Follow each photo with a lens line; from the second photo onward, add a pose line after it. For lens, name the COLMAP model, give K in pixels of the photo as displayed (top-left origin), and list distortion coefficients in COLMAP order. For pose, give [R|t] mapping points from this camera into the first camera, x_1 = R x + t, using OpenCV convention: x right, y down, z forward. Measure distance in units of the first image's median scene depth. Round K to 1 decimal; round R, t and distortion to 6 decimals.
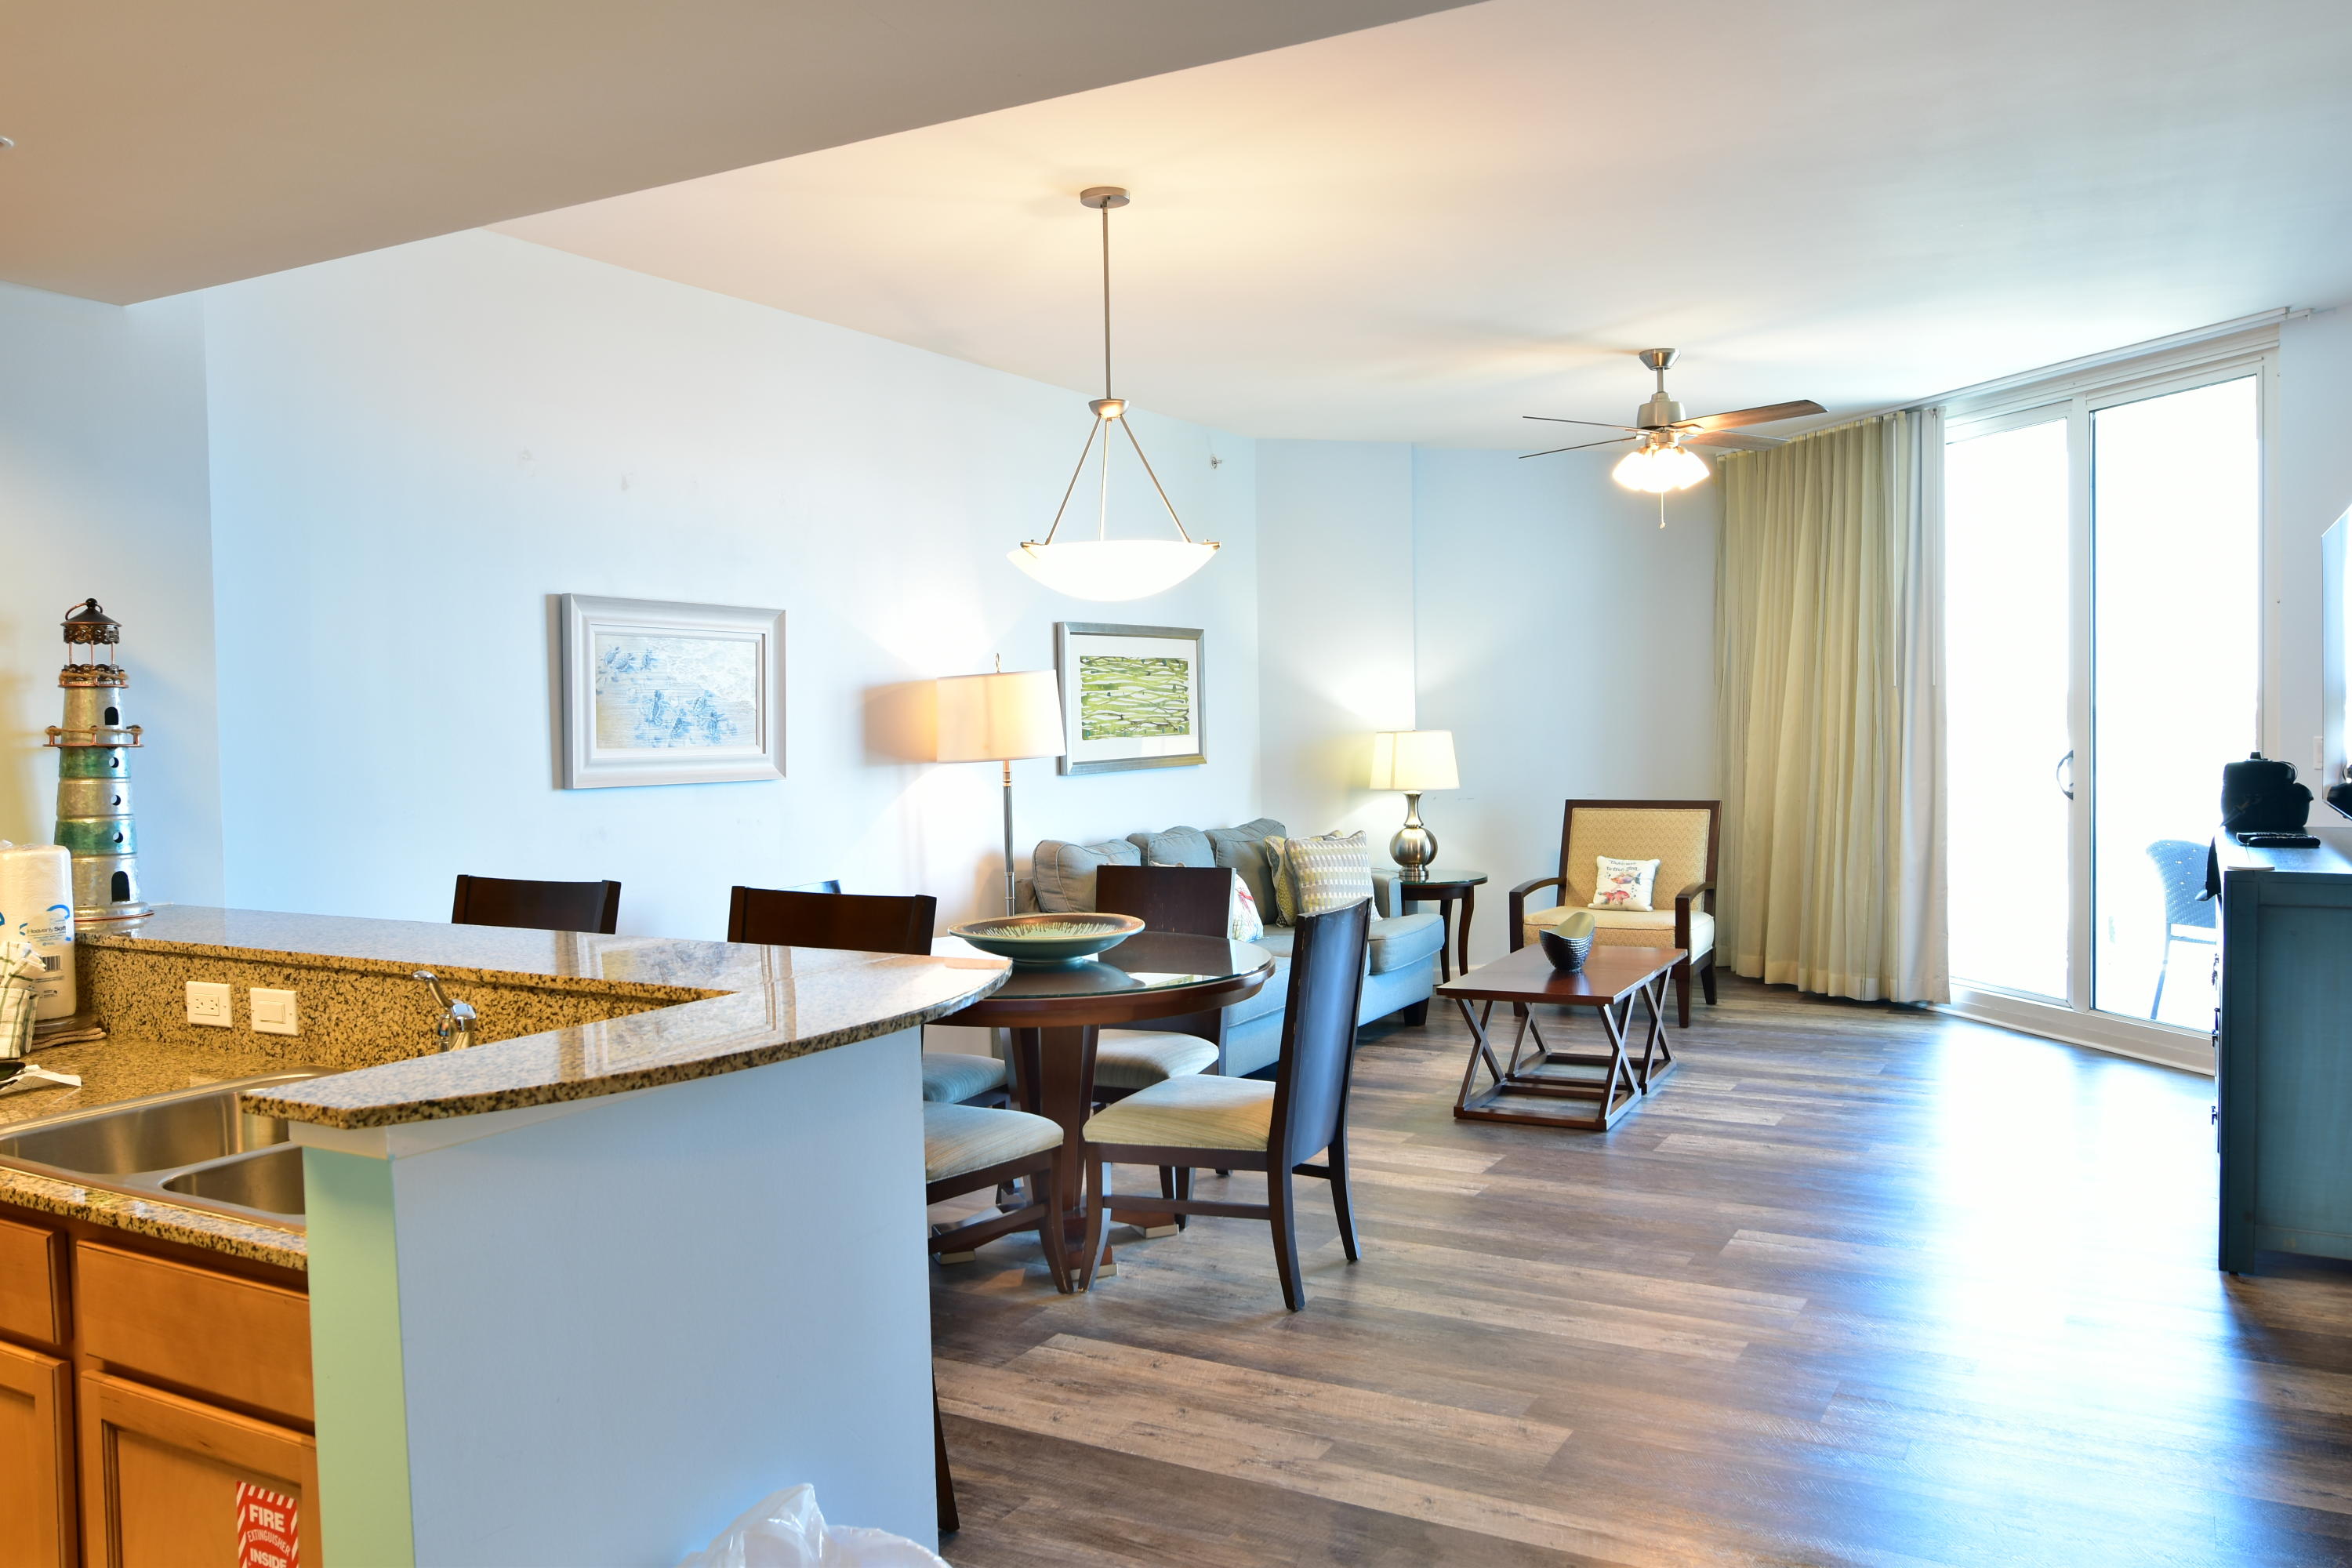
lens RADIAL K [[1791.3, 0, 1180.6], [0, 1791.3, 779.8], [0, 0, 1]] dist [-0.013688, -0.002072]
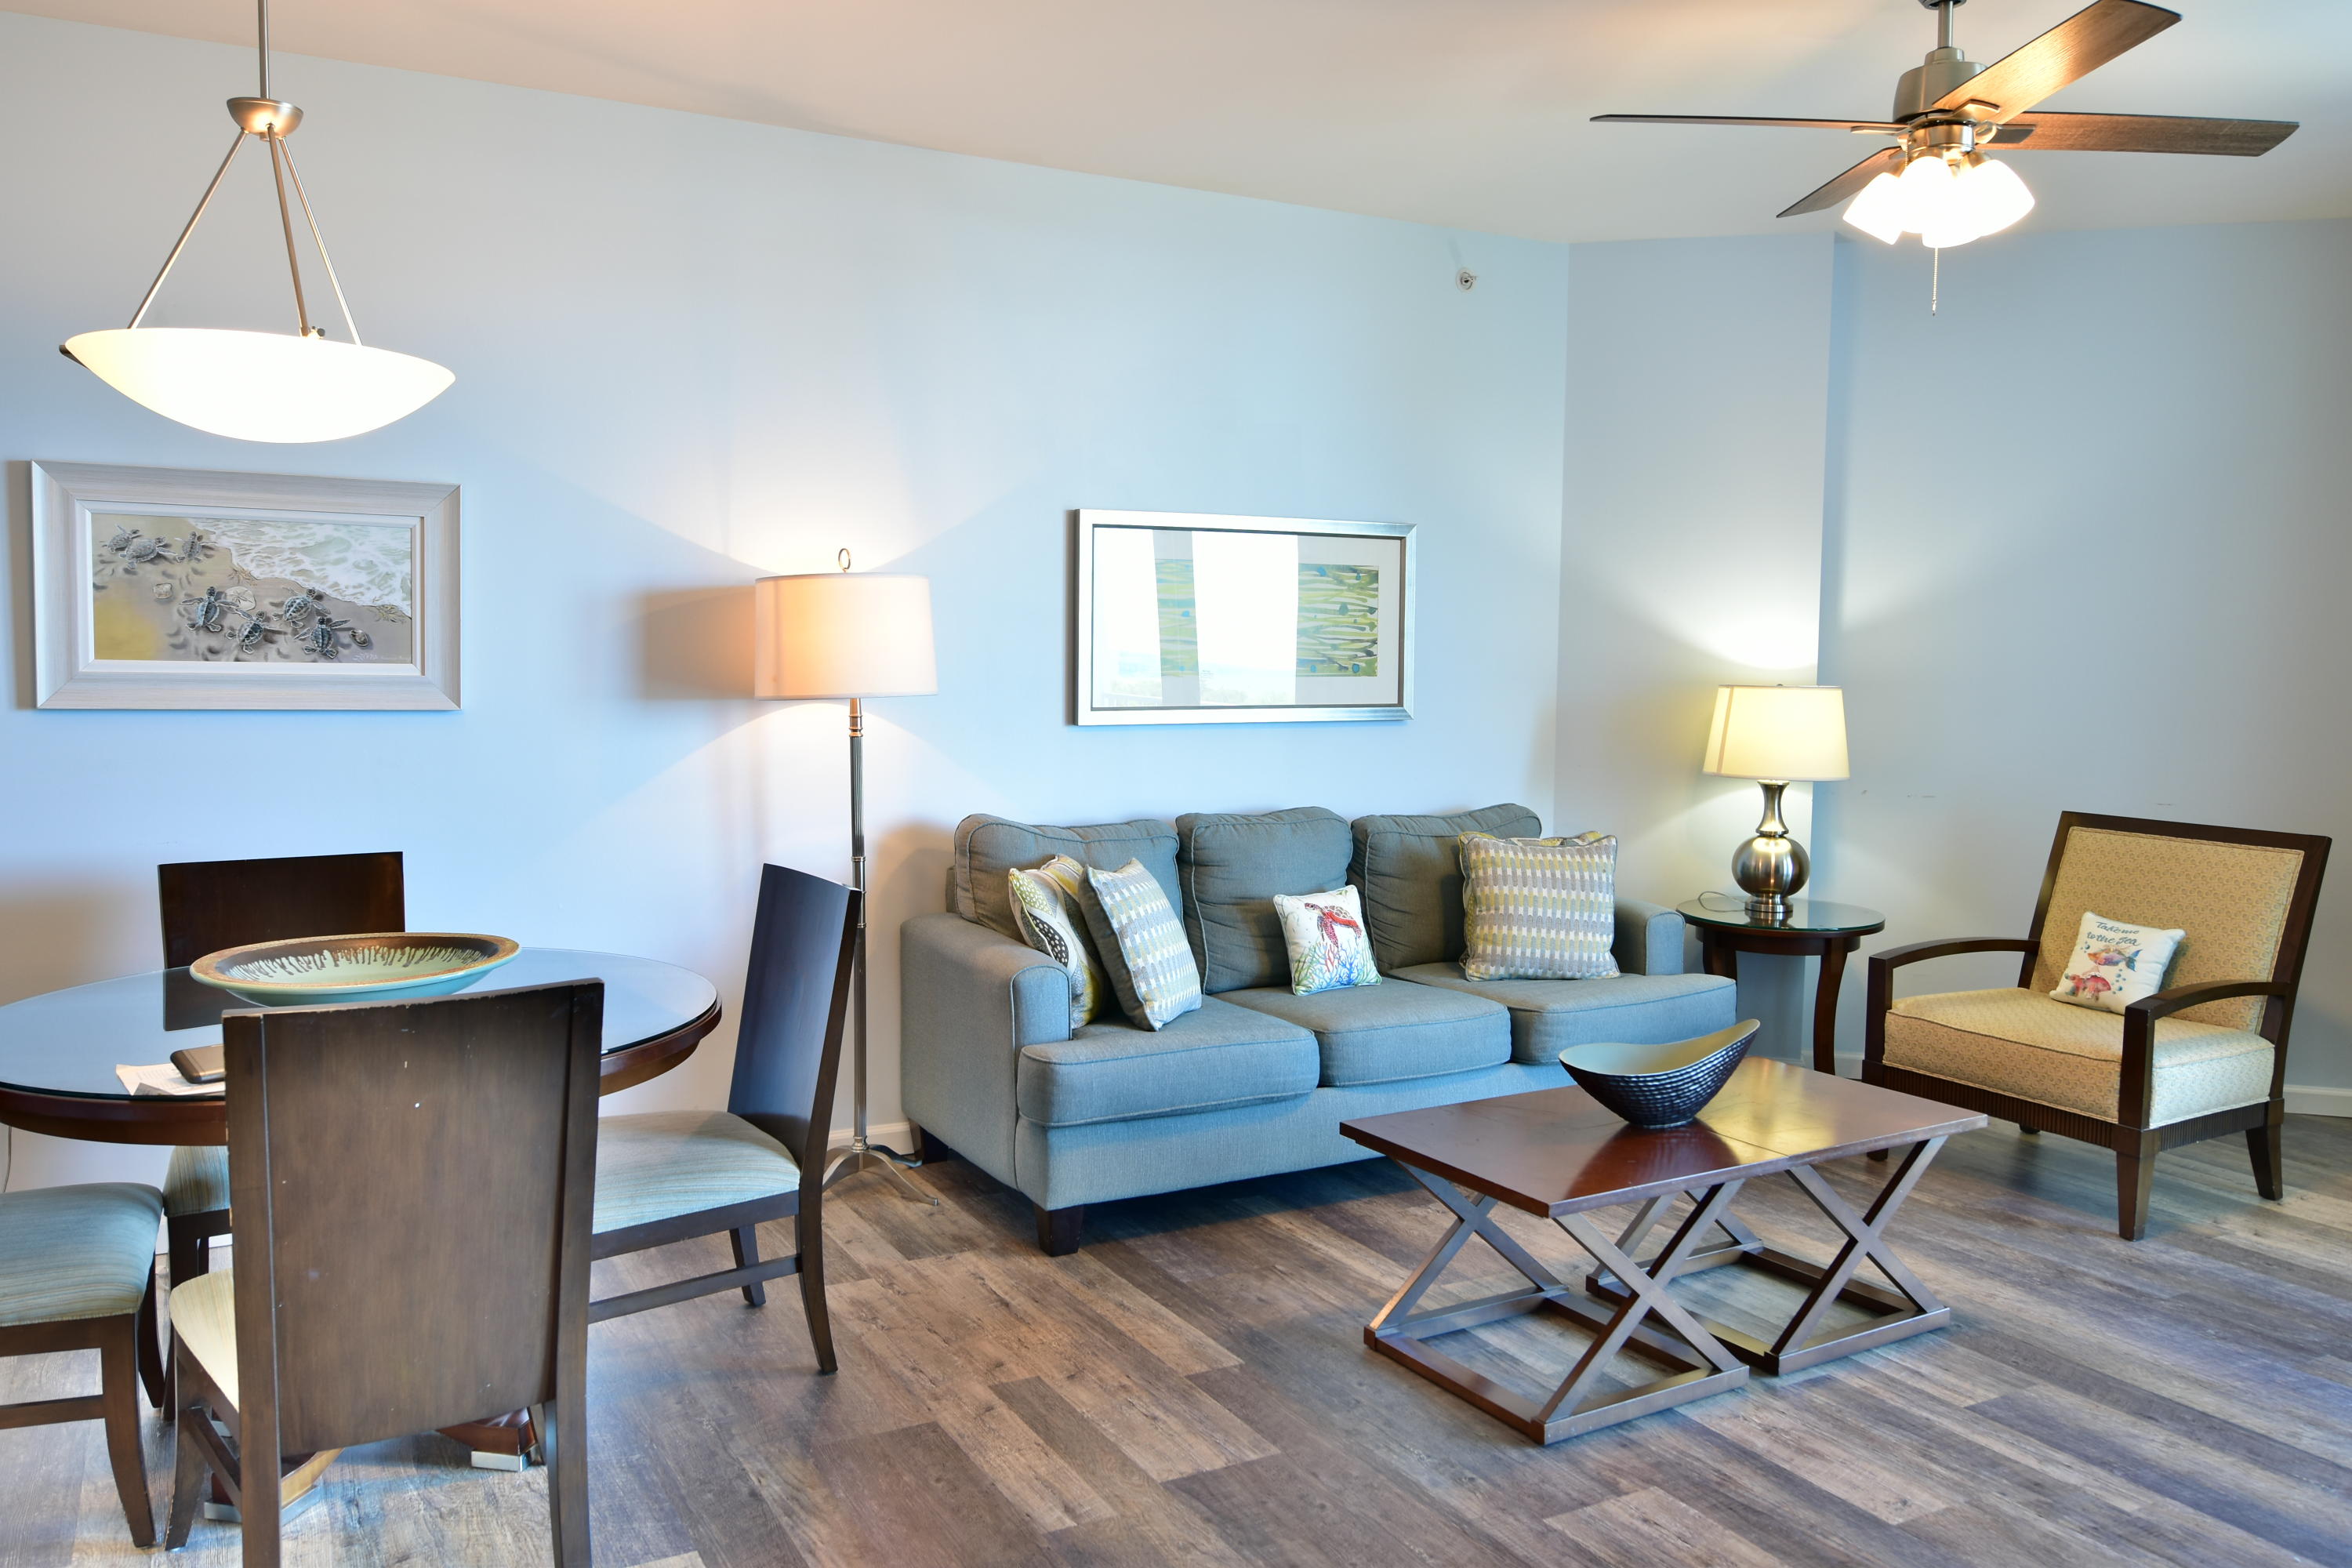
lens RADIAL K [[1791.3, 0, 1159.9], [0, 1791.3, 788.6], [0, 0, 1]] dist [-0.013688, -0.002072]
pose [[0.845717, 0.073604, -0.528531, 0.432193], [-0.049527, 0.996993, 0.059592, -0.027241], [0.531328, -0.024222, 0.846820, 0.520174]]
